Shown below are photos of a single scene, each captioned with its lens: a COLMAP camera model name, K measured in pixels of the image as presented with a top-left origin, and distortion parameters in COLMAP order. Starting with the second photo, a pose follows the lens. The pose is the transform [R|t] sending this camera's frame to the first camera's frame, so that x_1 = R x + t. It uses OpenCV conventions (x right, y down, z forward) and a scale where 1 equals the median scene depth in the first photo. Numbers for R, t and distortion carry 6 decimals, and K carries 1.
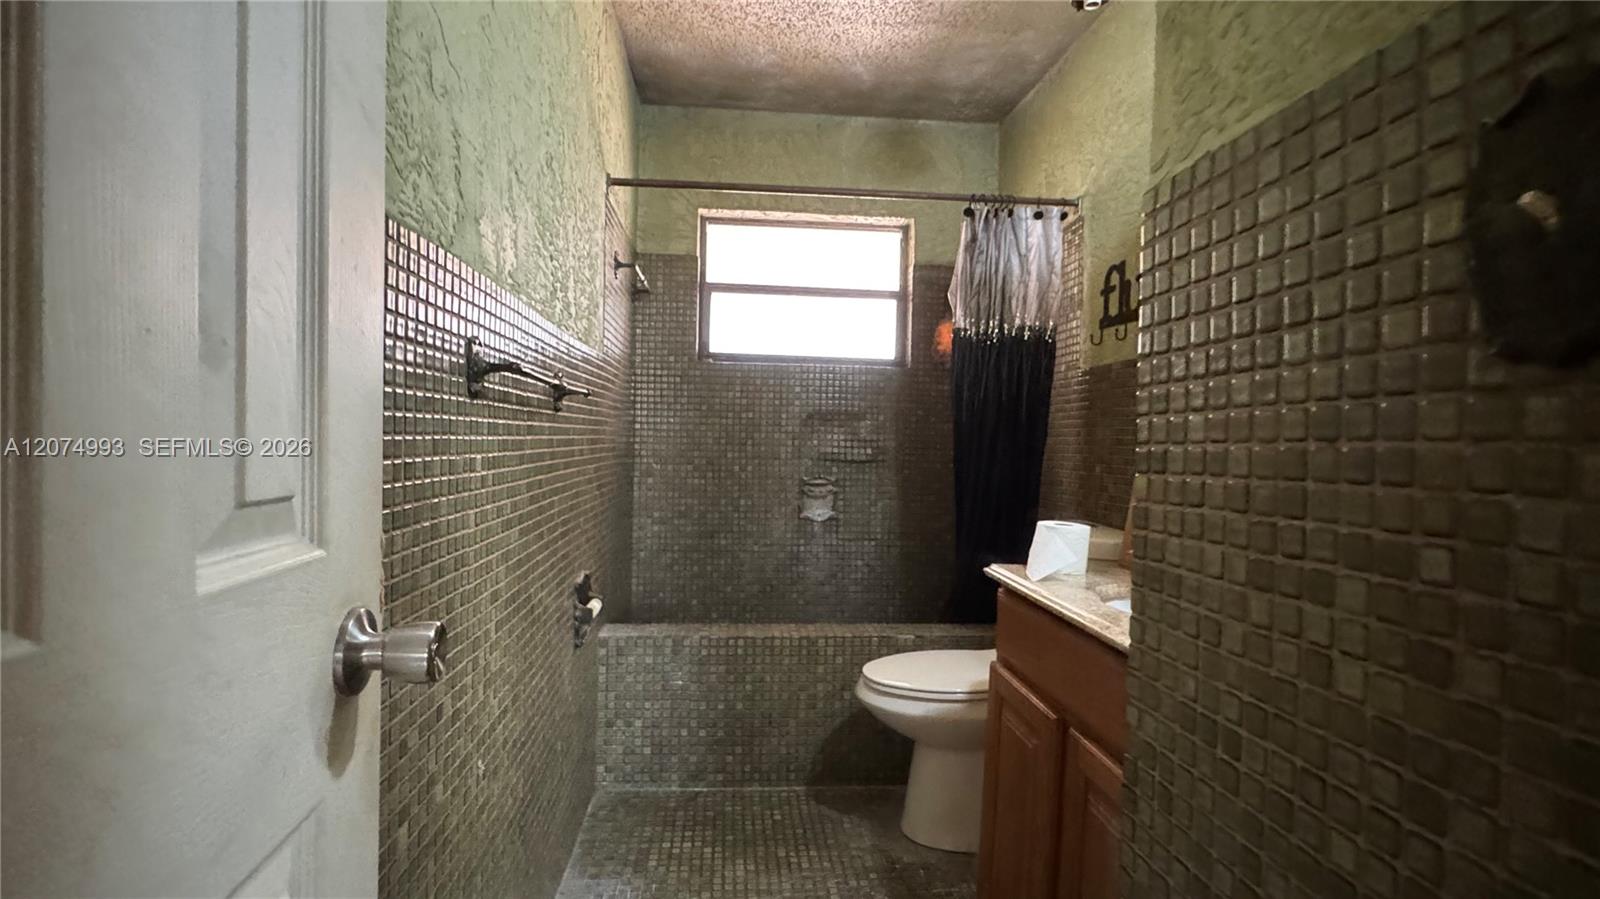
lens RADIAL K [[765.4, 0, 794.9], [0, 765.4, 450.0], [0, 0, 1]] dist [-0.002241, 0.000646]
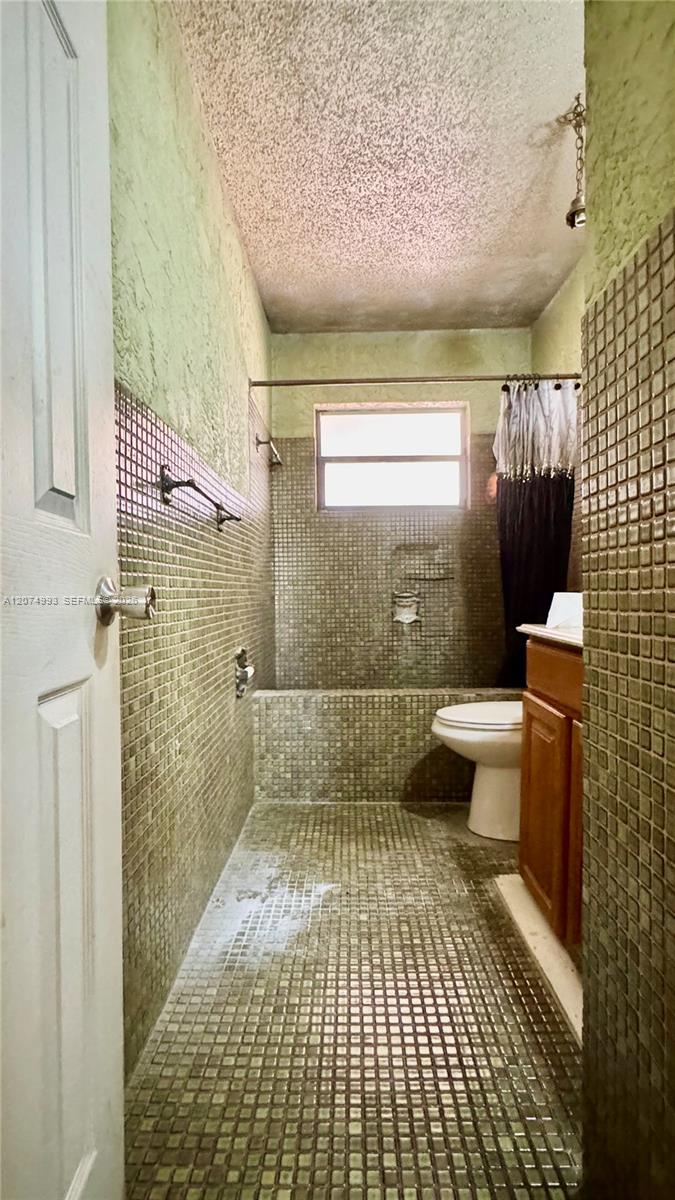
lens RADIAL K [[572.0, 0, 335.7], [0, 572.0, 597.0], [0, 0, 1]] dist [-0.000200, 0.000005]
pose [[0.993656, -0.032804, -0.107570, 0.020862], [0.032006, 0.999446, -0.009136, 0.065534], [0.107810, 0.005635, 0.994156, -0.058346]]
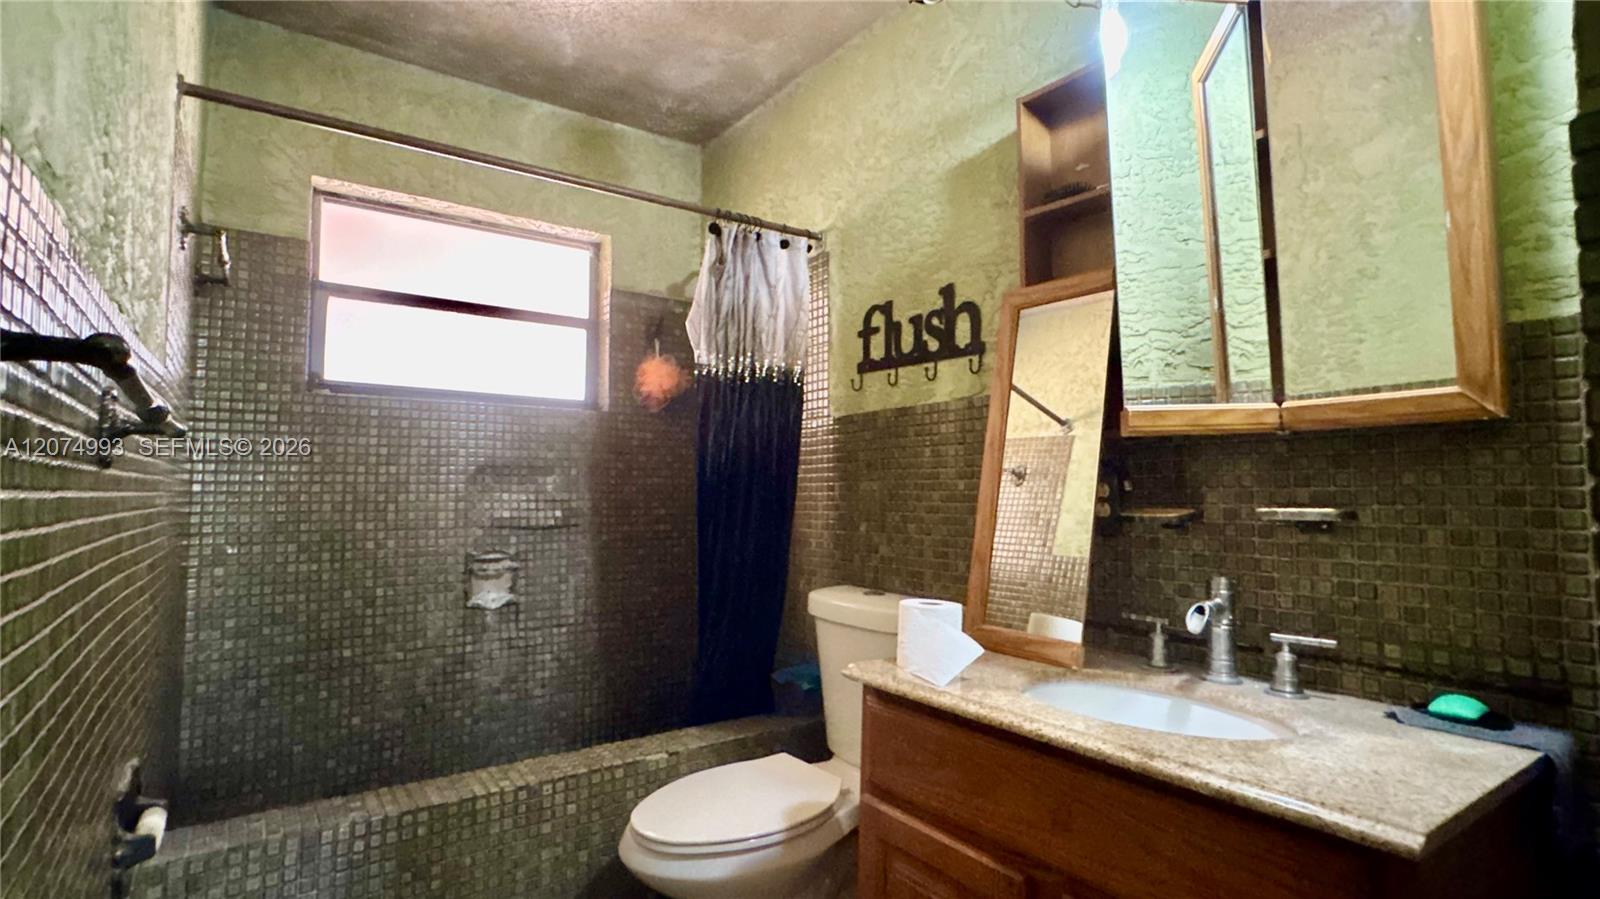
lens RADIAL K [[765.4, 0, 794.9], [0, 765.4, 450.0], [0, 0, 1]] dist [-0.002241, 0.000646]
pose [[0.863534, 0.005696, 0.504258, -0.120016], [0.027975, 0.997855, -0.059177, -0.013713], [-0.503513, 0.065207, 0.861523, 0.238879]]
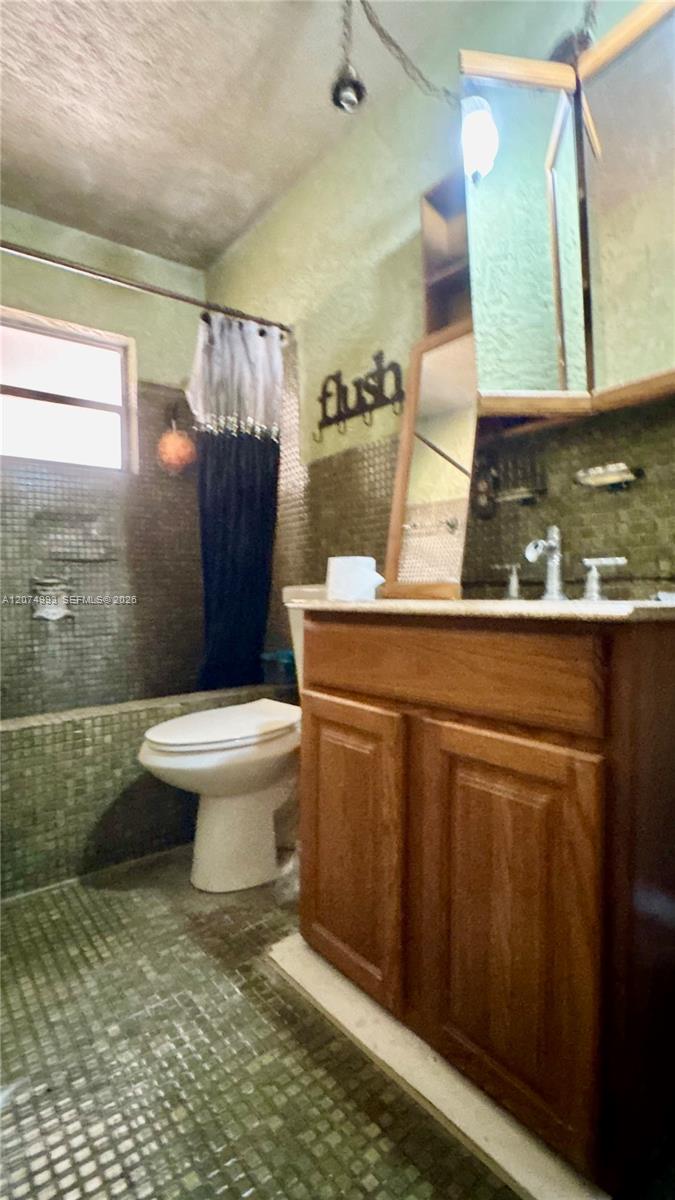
lens RADIAL K [[574.1, 0, 338.3], [0, 574.1, 595.7], [0, 0, 1]] dist [-0.002241, 0.000646]
pose [[0.837749, -0.049293, 0.543826, -0.082572], [0.051260, 0.998619, 0.011550, 0.091875], [-0.543644, 0.018200, 0.839118, 0.202753]]
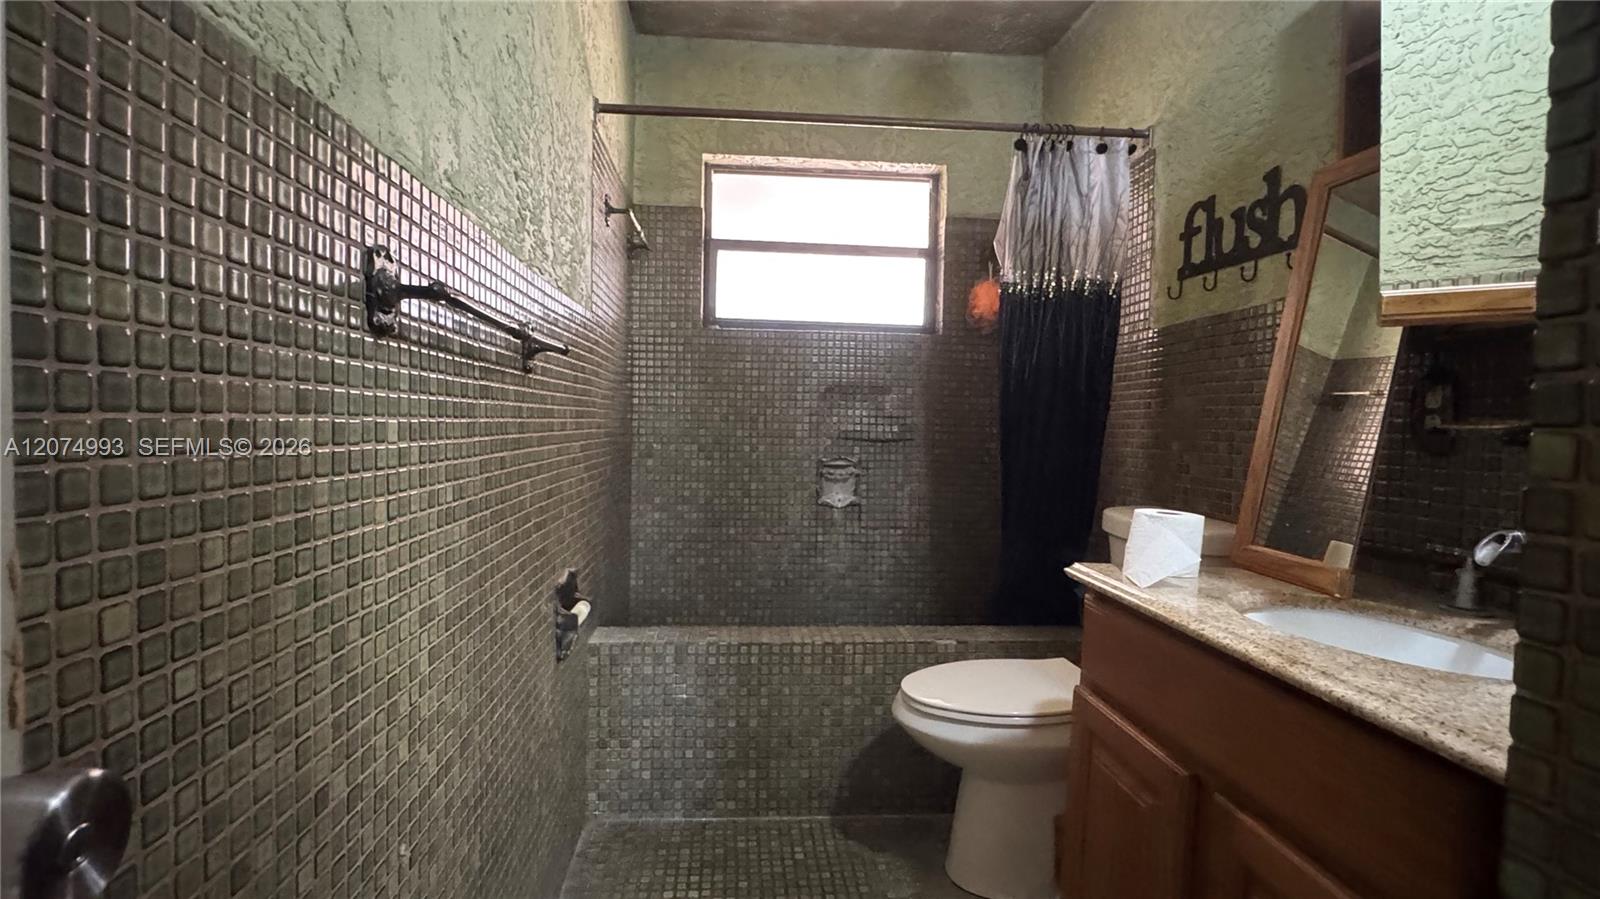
lens RADIAL K [[765.4, 0, 794.9], [0, 765.4, 450.0], [0, 0, 1]] dist [-0.002241, 0.000646]
pose [[0.999975, -0.002313, -0.006684, -0.018250], [0.002450, 0.999785, 0.020591, 0.009964], [0.006635, -0.020607, 0.999766, 0.139856]]
